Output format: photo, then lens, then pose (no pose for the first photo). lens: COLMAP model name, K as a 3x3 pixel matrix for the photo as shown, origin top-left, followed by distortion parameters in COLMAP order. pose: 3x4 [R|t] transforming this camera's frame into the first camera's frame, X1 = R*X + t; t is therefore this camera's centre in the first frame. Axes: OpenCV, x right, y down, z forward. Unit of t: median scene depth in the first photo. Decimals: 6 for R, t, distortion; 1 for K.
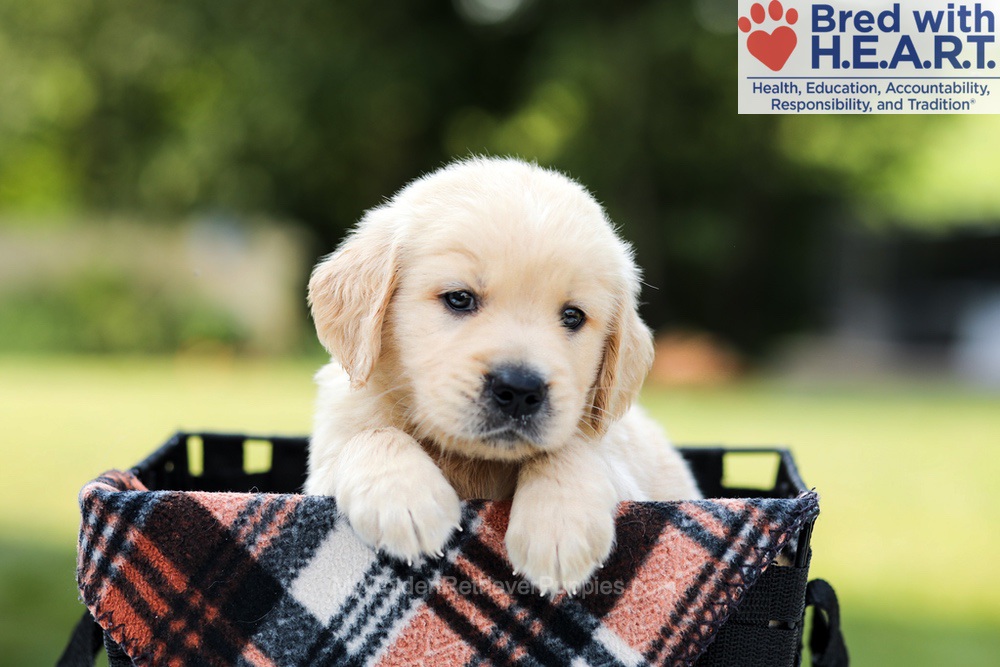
lens RADIAL K [[3139.4, 0, 515.8], [0, 3139.4, 336.6], [0, 0, 1]] dist [0.065148, 0.000000]
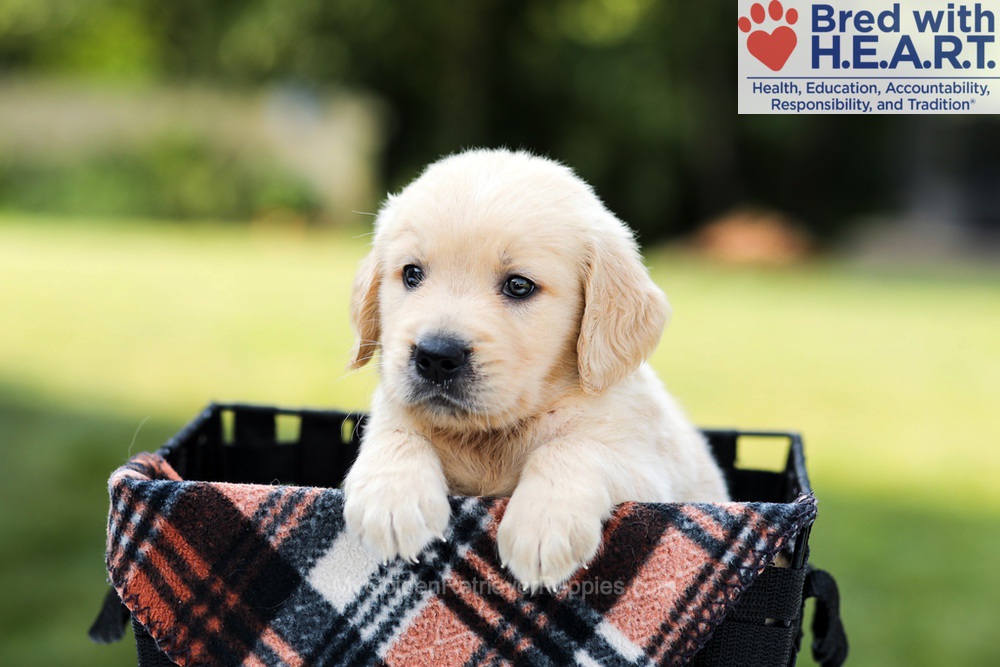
lens RADIAL K [[3139.4, 0, 499.3], [0, 3139.4, 333.9], [0, 0, 1]] dist [0.065148, 0.000000]
pose [[0.999236, 0.023323, -0.031356, 0.023043], [-0.021769, 0.998561, 0.049006, -0.053668], [0.032454, -0.048286, 0.998306, -0.039990]]
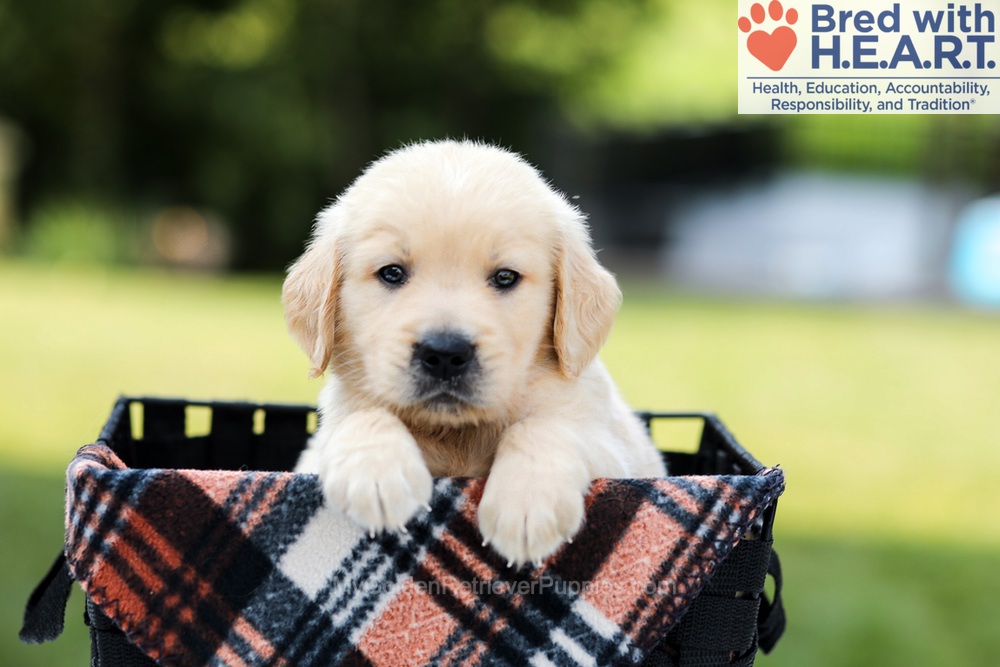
lens RADIAL K [[3139.4, 0, 505.4], [0, 3139.4, 333.2], [0, 0, 1]] dist [0.065148, 0.000000]
pose [[0.994252, 0.003124, 0.107020, -0.108901], [-0.007005, 0.999330, 0.035910, -0.032913], [-0.106837, -0.036453, 0.993608, -0.028660]]
